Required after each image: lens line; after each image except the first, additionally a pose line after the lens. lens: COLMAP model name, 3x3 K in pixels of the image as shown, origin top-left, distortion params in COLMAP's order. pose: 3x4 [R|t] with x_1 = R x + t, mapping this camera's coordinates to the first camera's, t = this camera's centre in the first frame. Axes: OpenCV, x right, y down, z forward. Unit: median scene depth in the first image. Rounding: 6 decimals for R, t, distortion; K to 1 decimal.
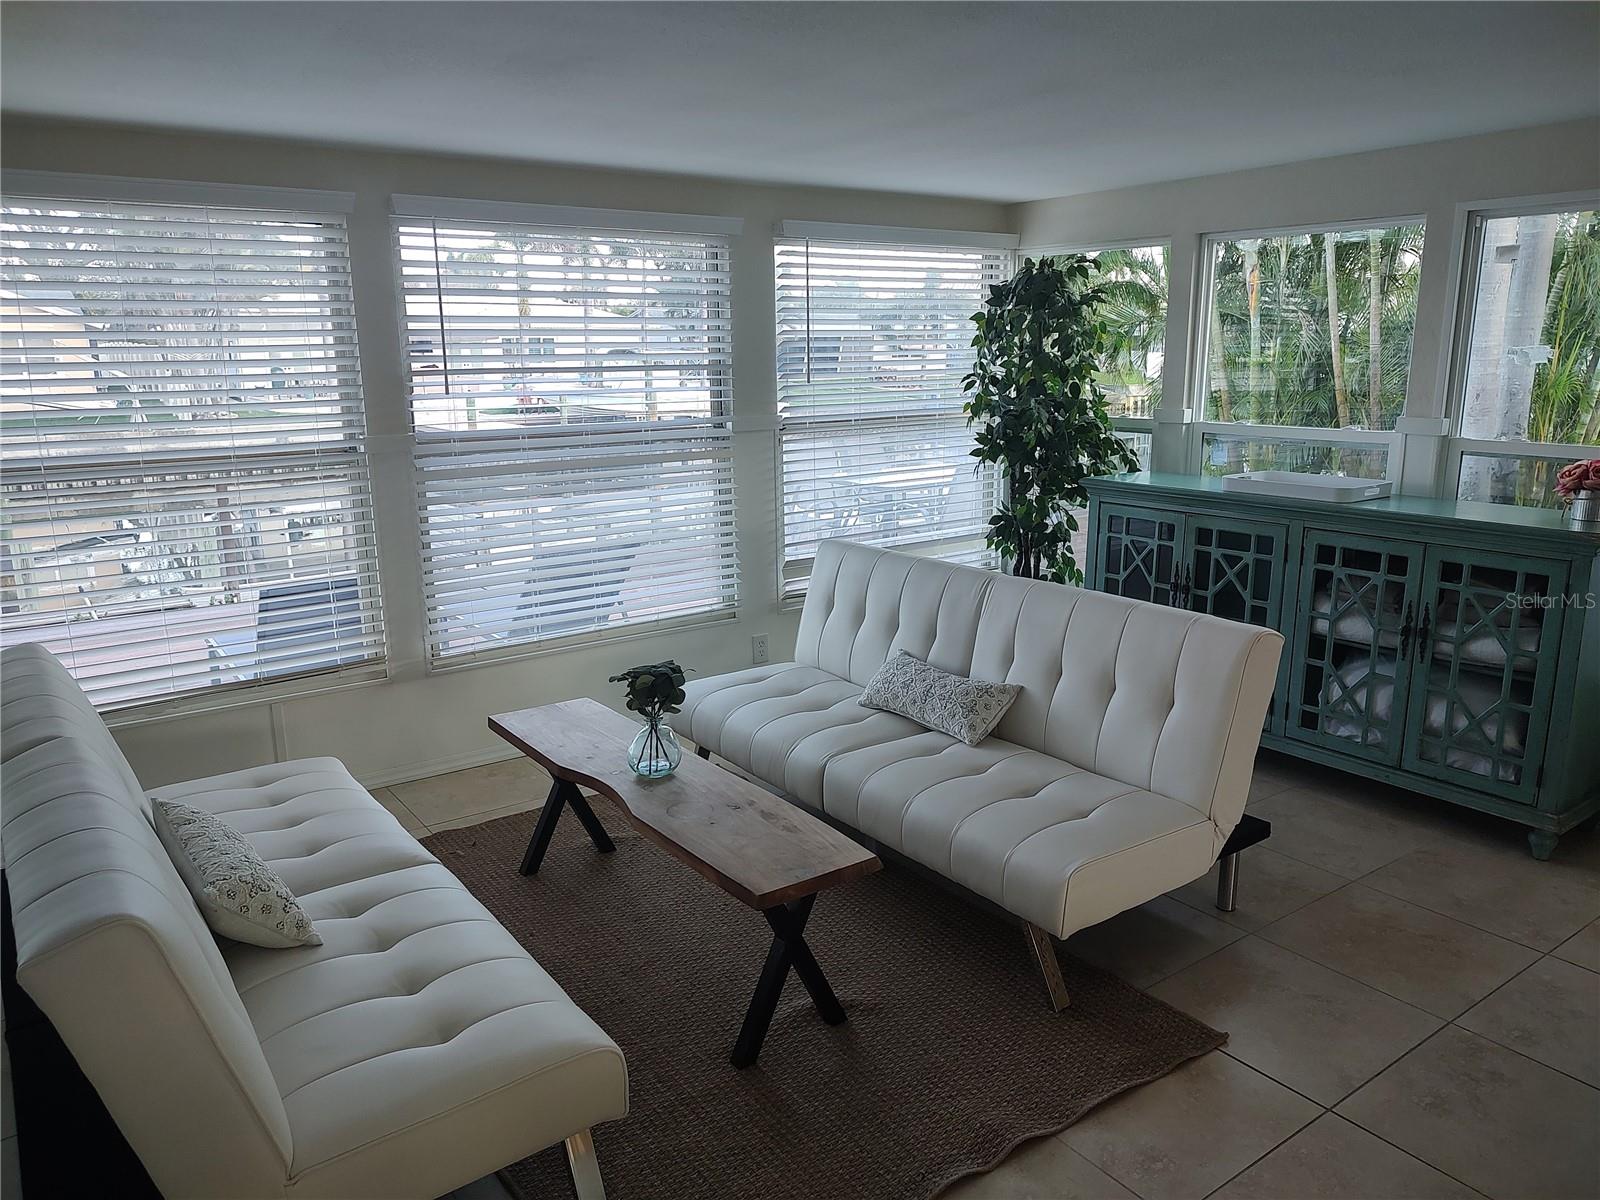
lens RADIAL K [[1142.6, 0, 800.0], [0, 1142.6, 600.0], [0, 0, 1]] dist [0.034787, -0.004809]
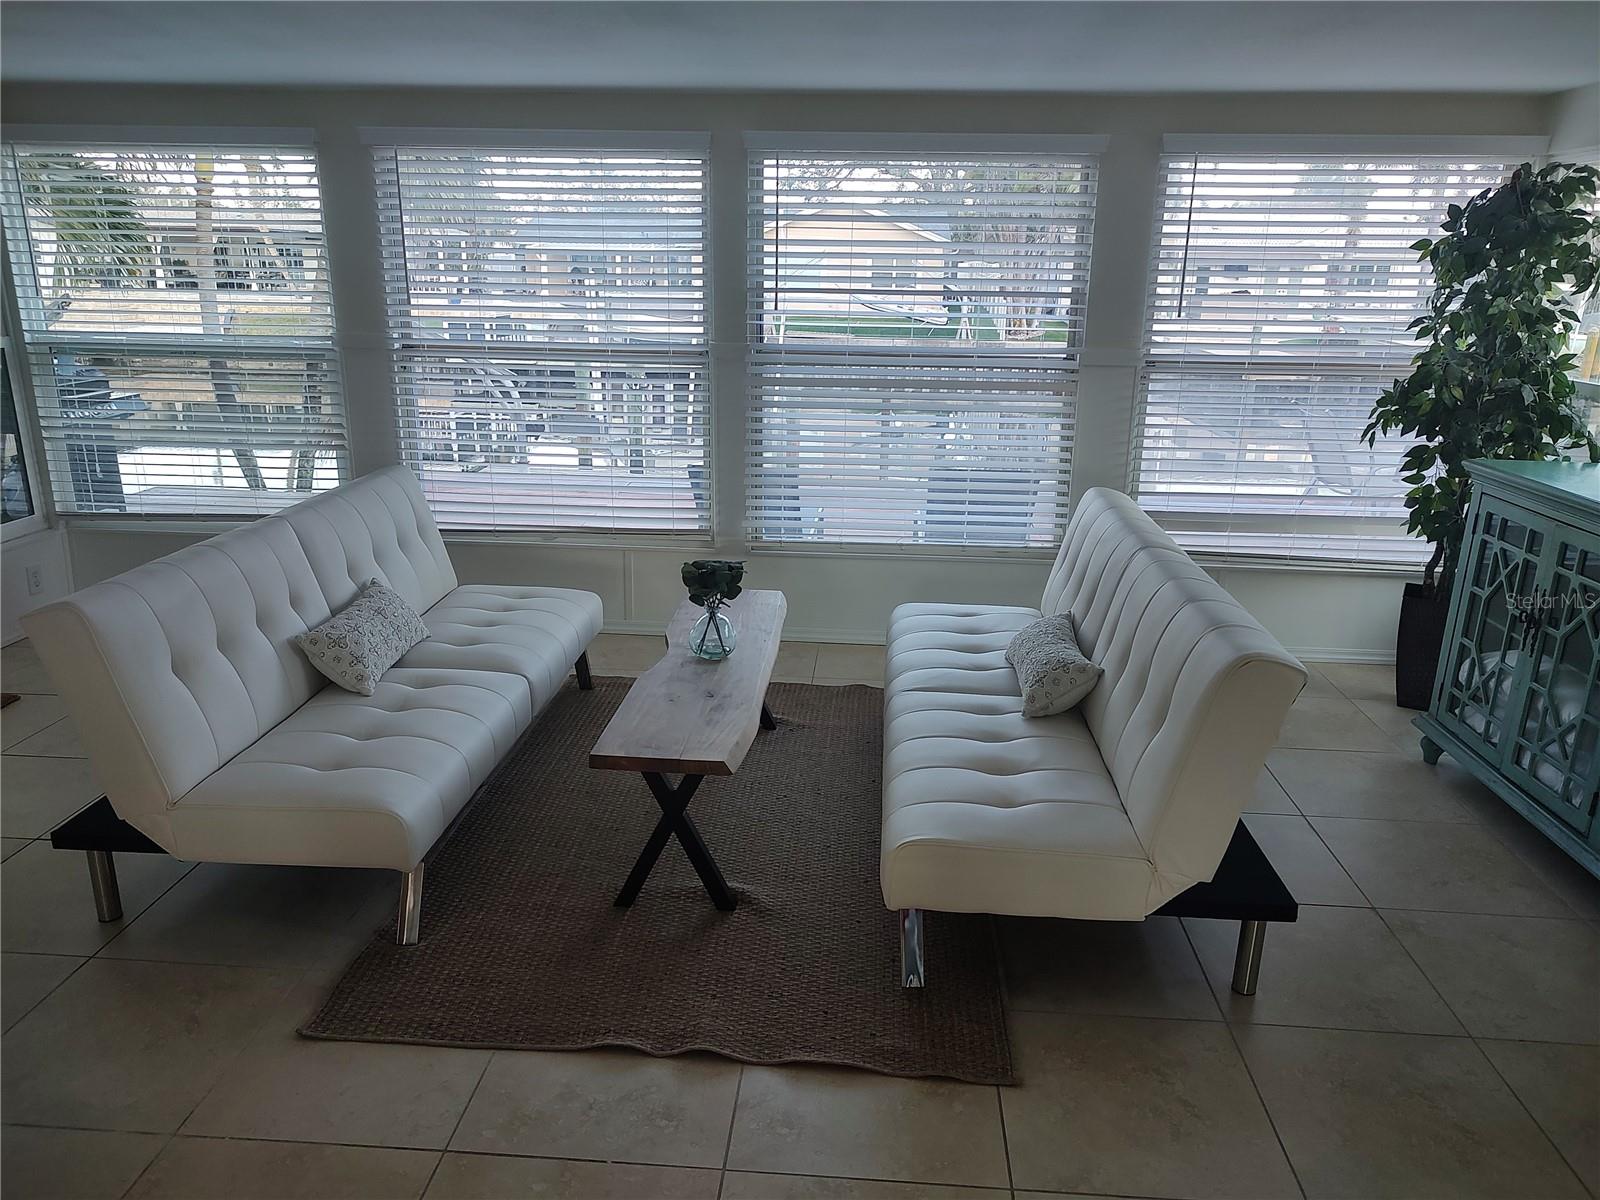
lens RADIAL K [[1142.7, 0, 808.2], [0, 1142.7, 597.1], [0, 0, 1]] dist [0.022947, -0.008382]
pose [[0.763266, 0.200350, -0.614236, 0.486067], [-0.163576, 0.979654, 0.116278, -0.039451], [0.625035, 0.011723, 0.780509, 0.146884]]
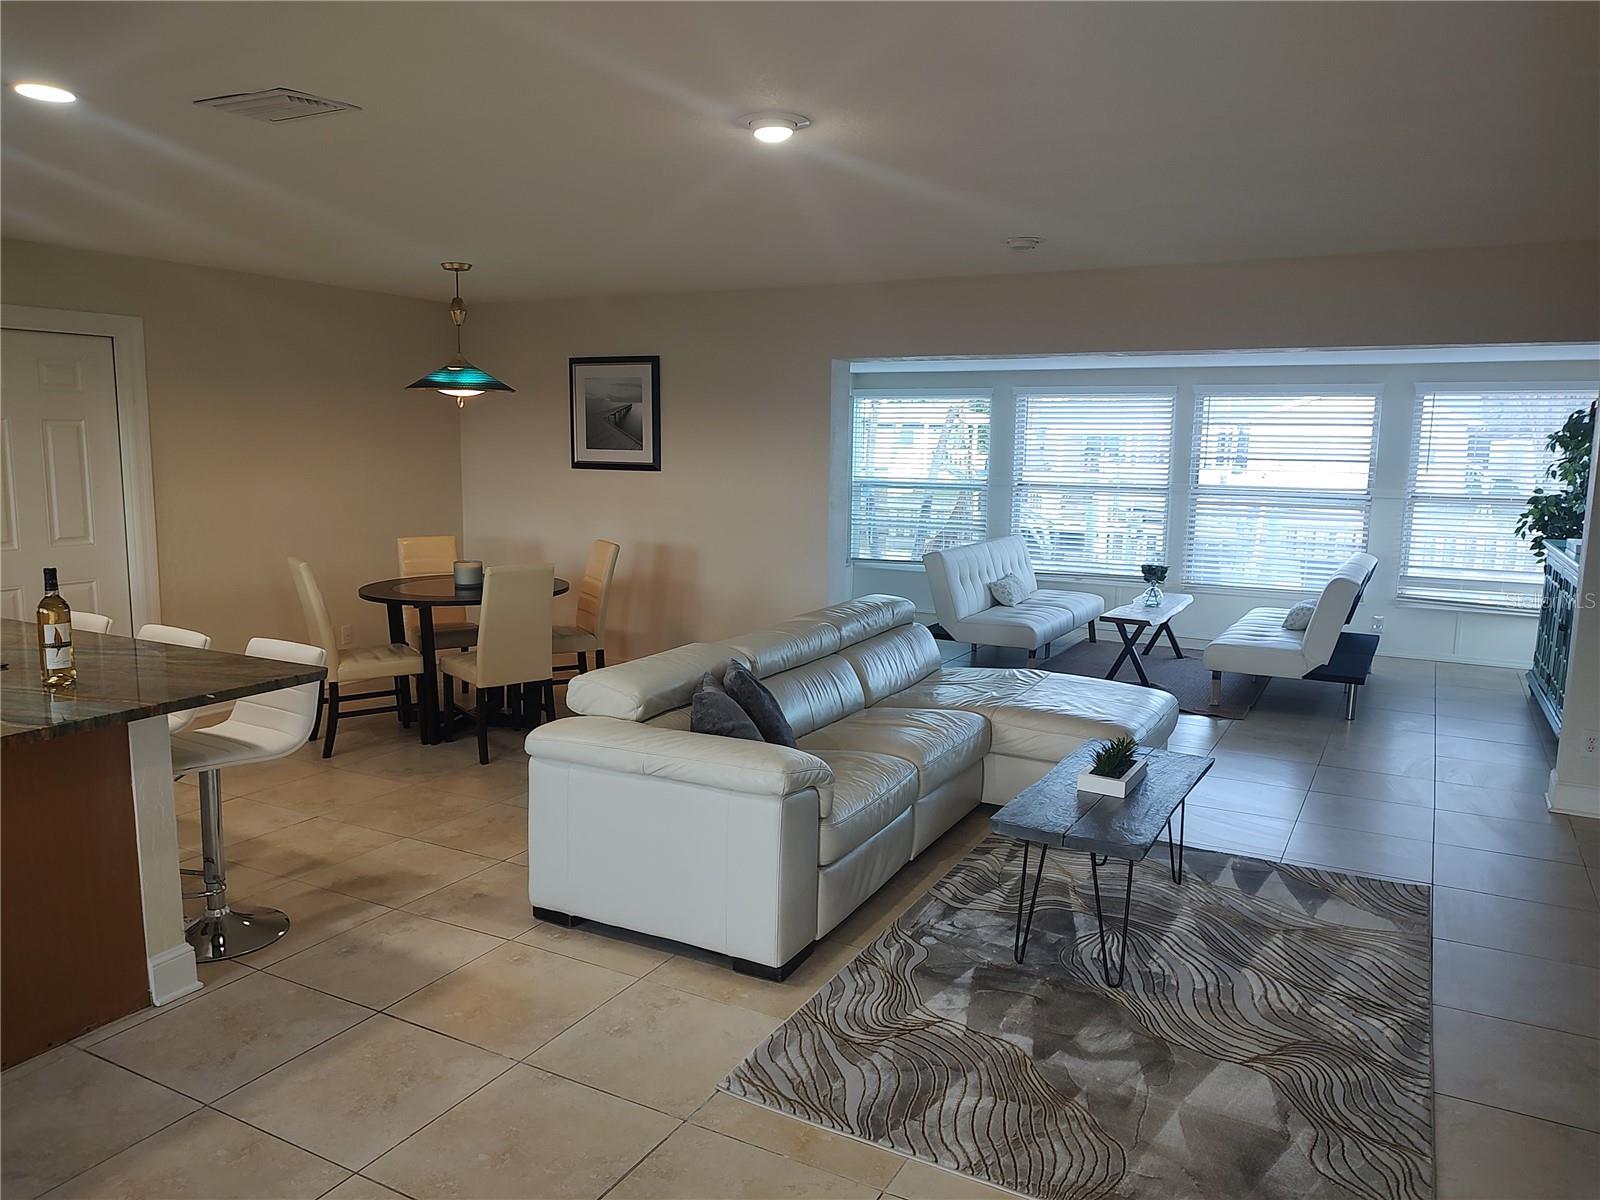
lens RADIAL K [[1146.1, 0, 802.4], [0, 1146.1, 604.0], [0, 0, 1]] dist [0.049525, -0.078409]
pose [[0.417702, 0.147635, -0.896509, 1.523349], [-0.215392, 0.974673, 0.060151, 0.126791], [0.882684, 0.167975, 0.438923, -0.706988]]
